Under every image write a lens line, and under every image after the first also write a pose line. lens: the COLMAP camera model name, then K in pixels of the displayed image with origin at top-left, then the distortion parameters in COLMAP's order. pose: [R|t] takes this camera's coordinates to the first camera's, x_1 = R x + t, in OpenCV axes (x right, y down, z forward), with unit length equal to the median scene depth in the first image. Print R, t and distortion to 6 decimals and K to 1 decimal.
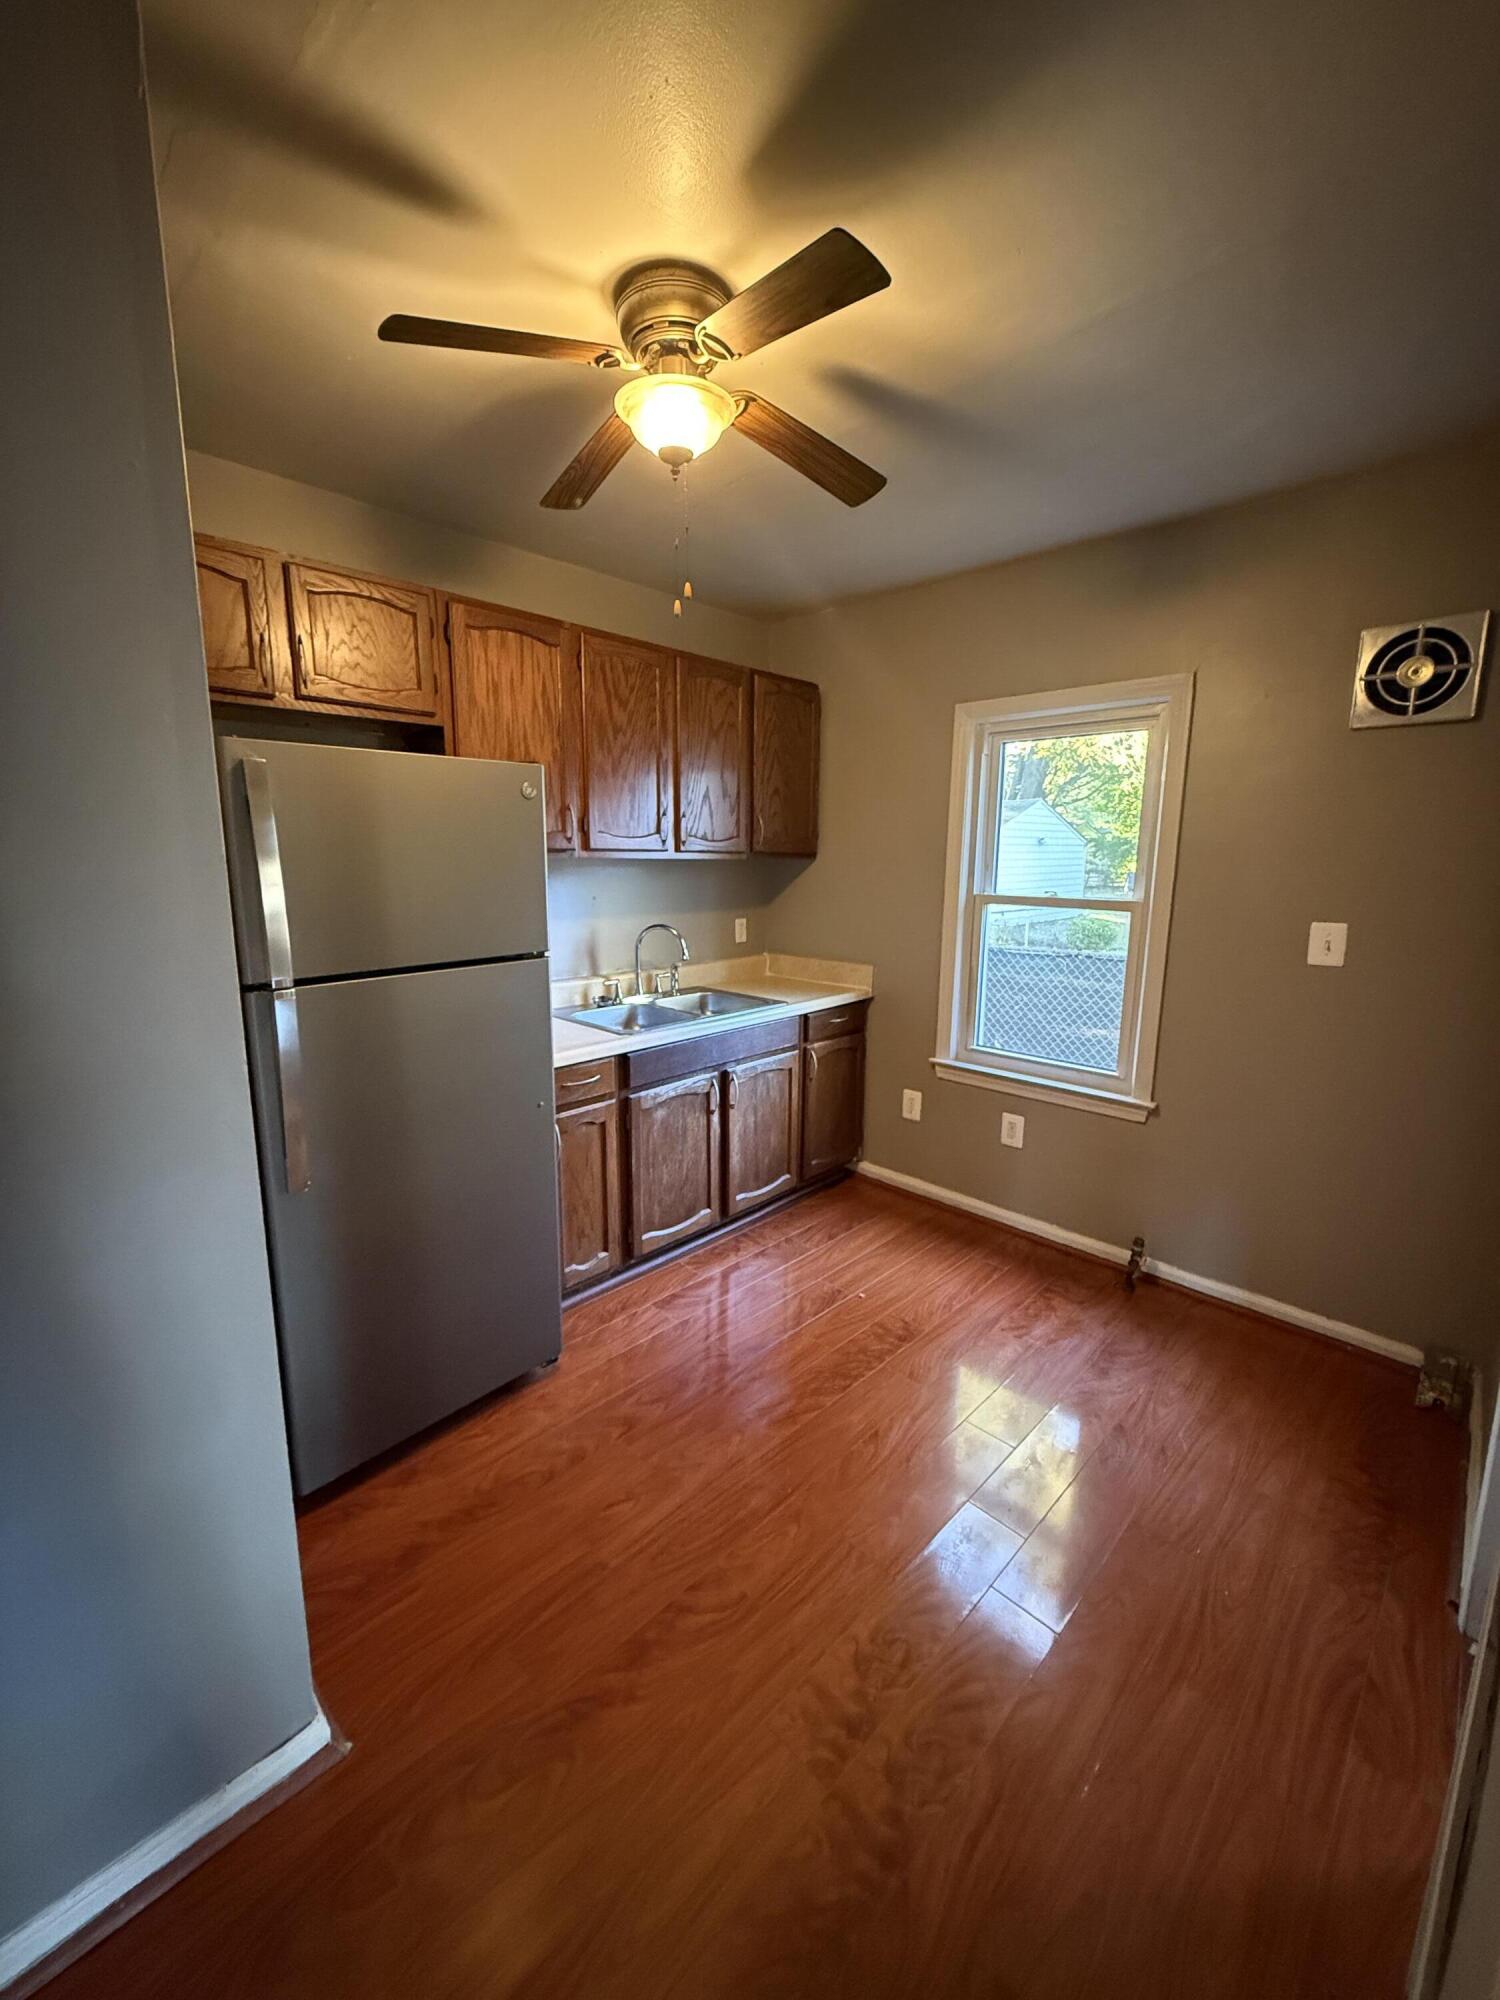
lens RADIAL K [[795.0, 0, 743.9], [0, 795.0, 991.9], [0, 0, 1]] dist [0.000525, -0.000140]
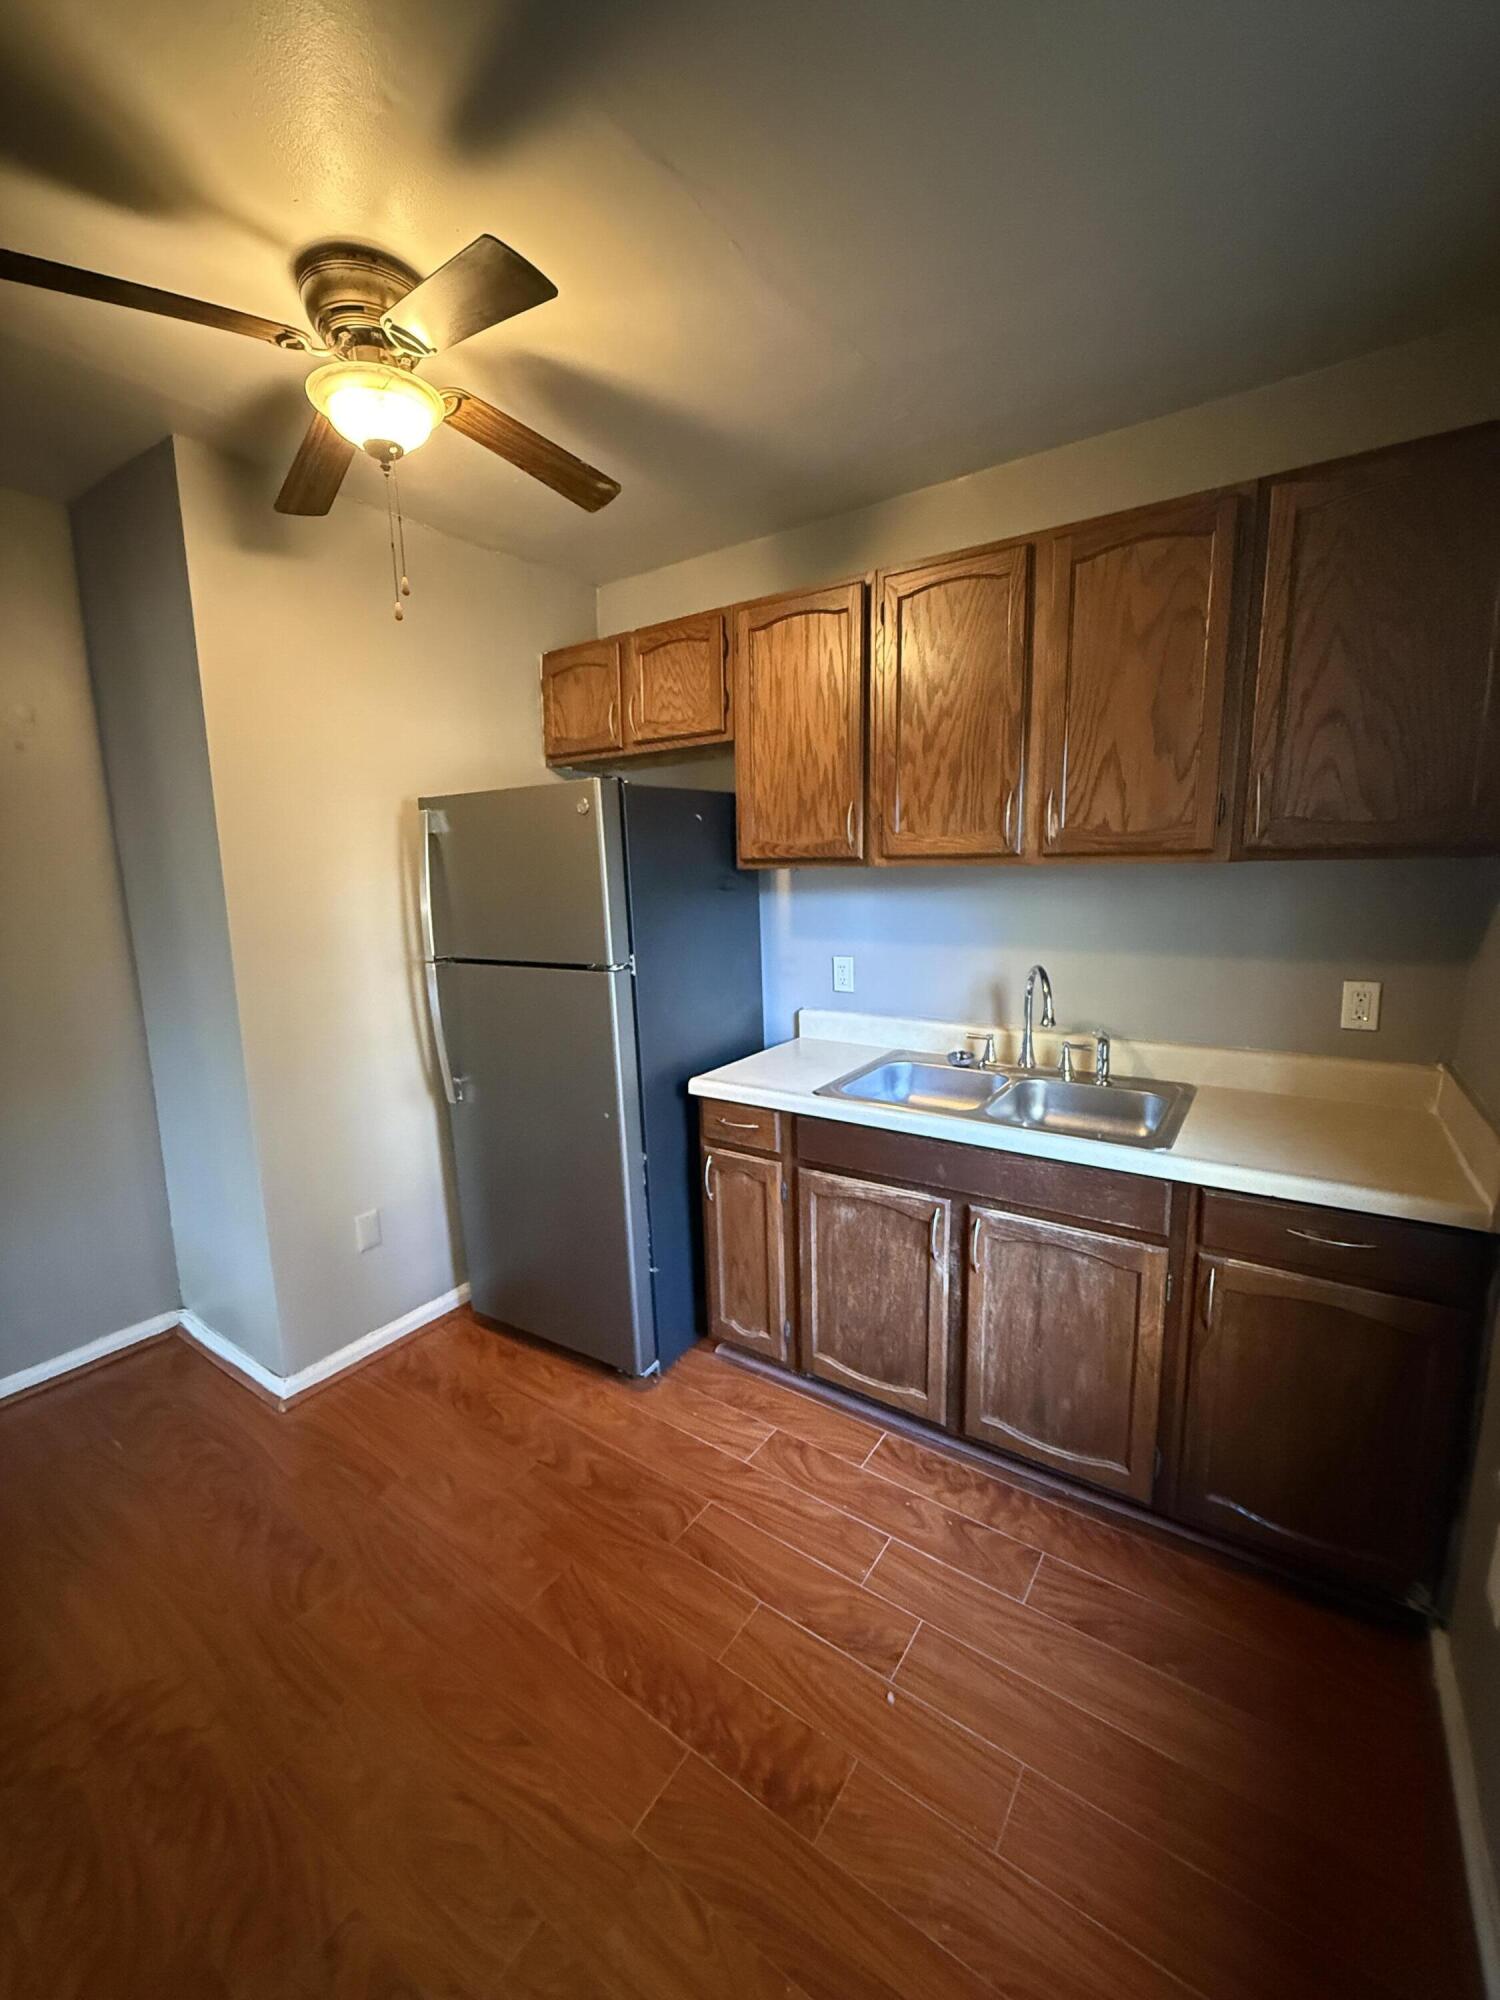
lens RADIAL K [[795.1, 0, 750.3], [0, 795.1, 995.6], [0, 0, 1]] dist [-0.000596, -0.000147]
pose [[0.174078, 0.149892, -0.973257, 0.561189], [-0.146823, 0.981251, 0.124862, -0.122579], [0.973725, 0.121161, 0.192822, 0.735855]]
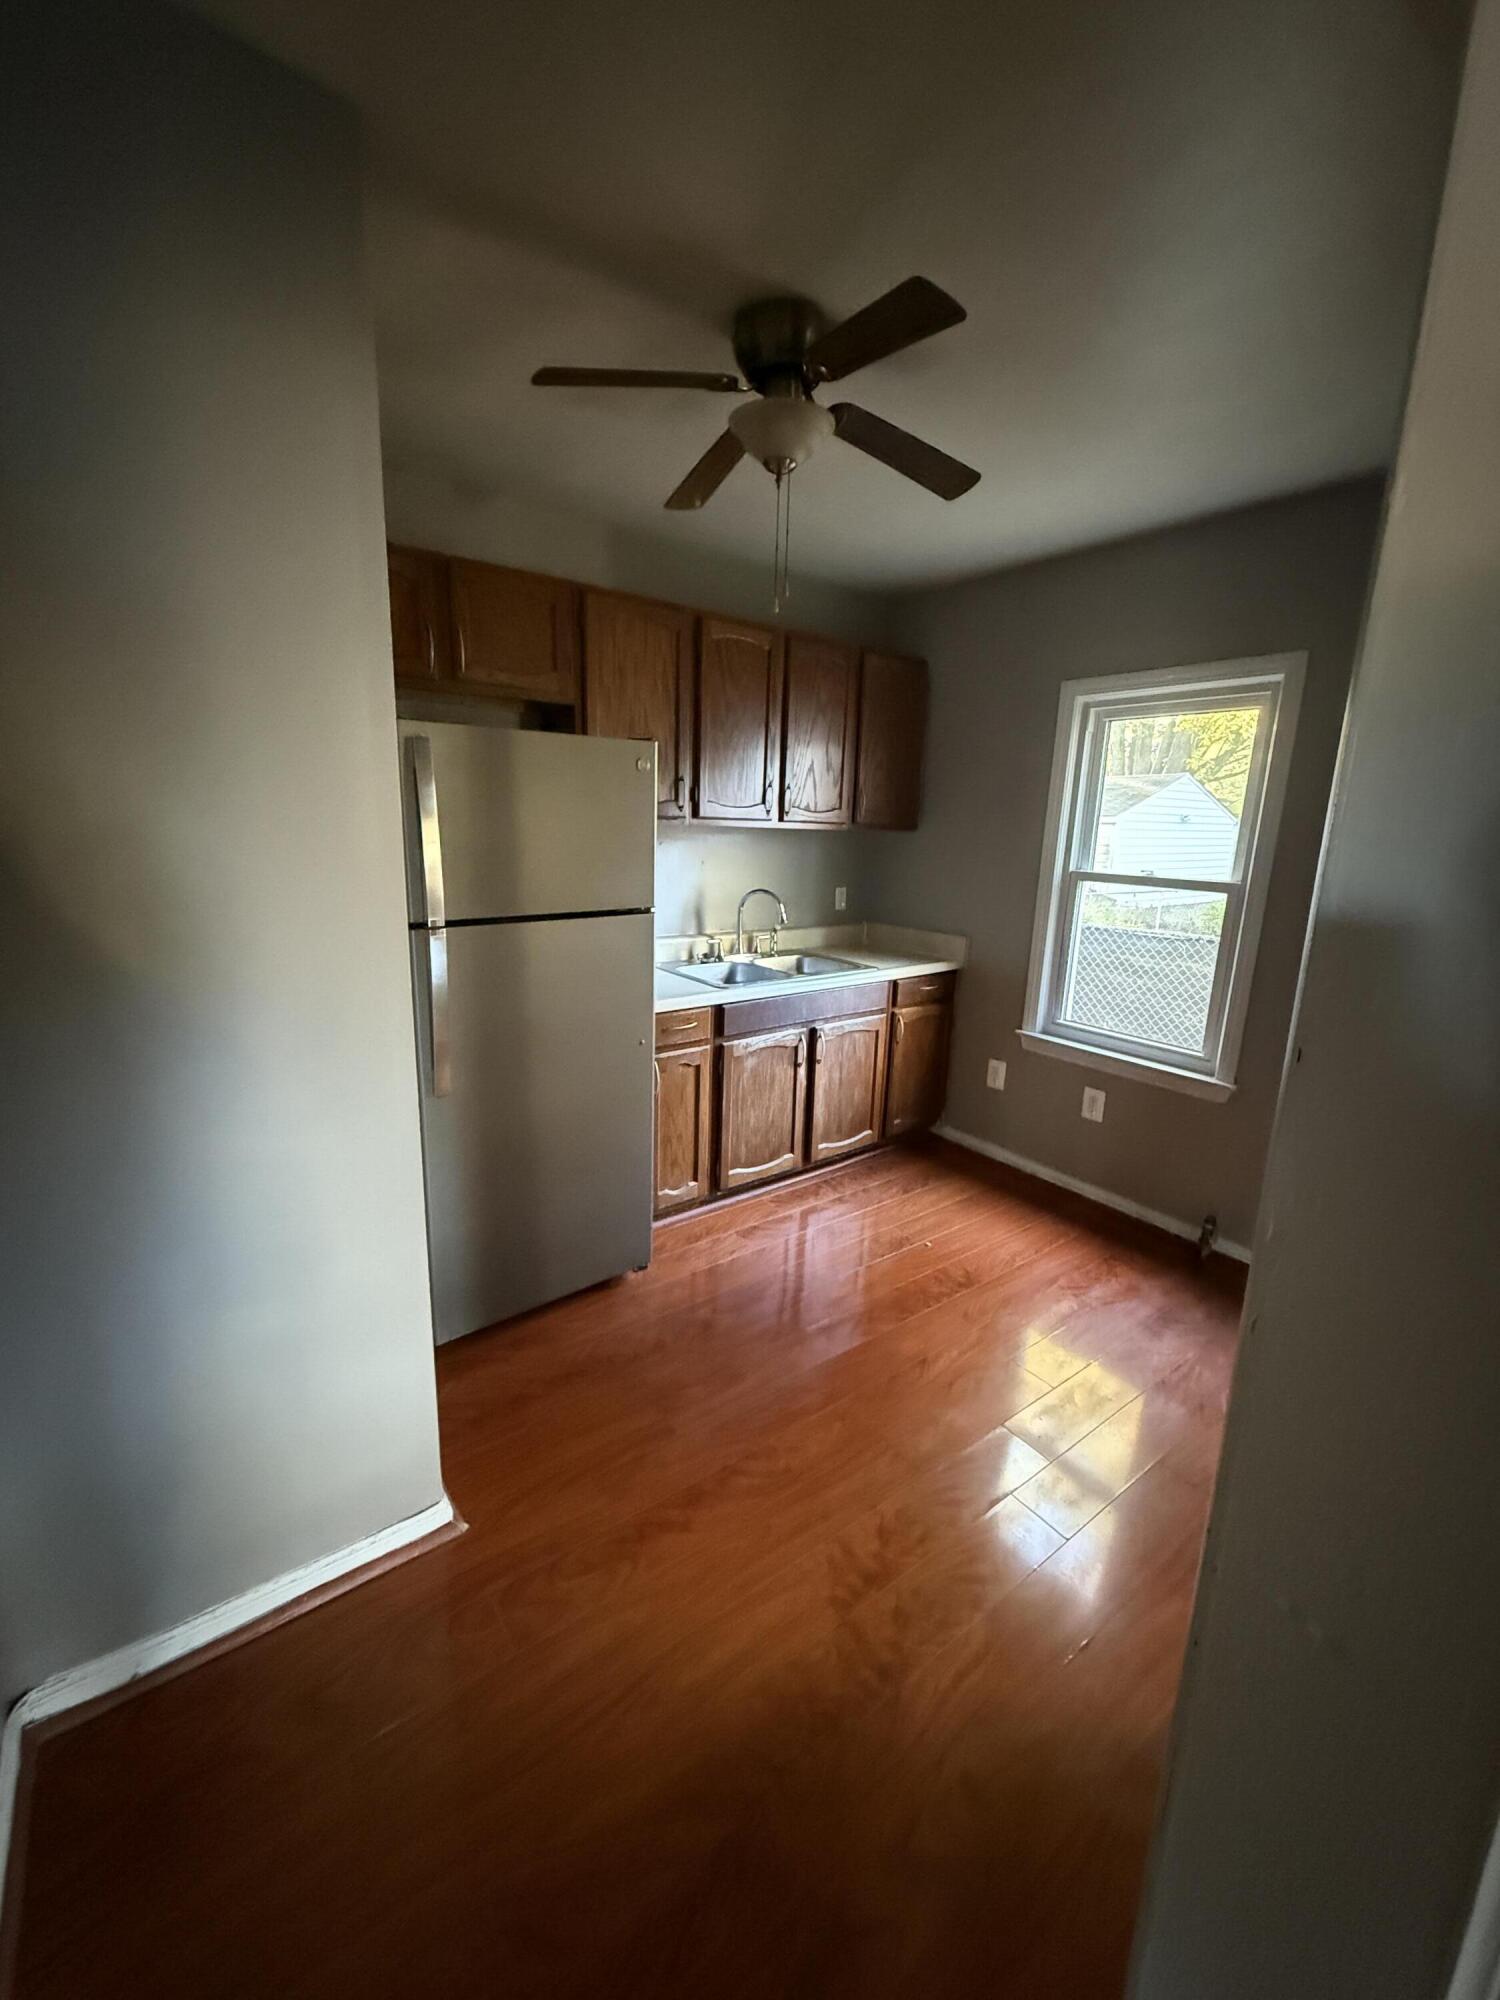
lens RADIAL K [[795.0, 0, 743.9], [0, 795.0, 991.9], [0, 0, 1]] dist [0.000525, -0.000140]
pose [[0.988014, 0.056454, -0.143671, 0.036972], [-0.050919, 0.997823, 0.041918, 0.011097], [0.145725, -0.034100, 0.988737, -0.079065]]
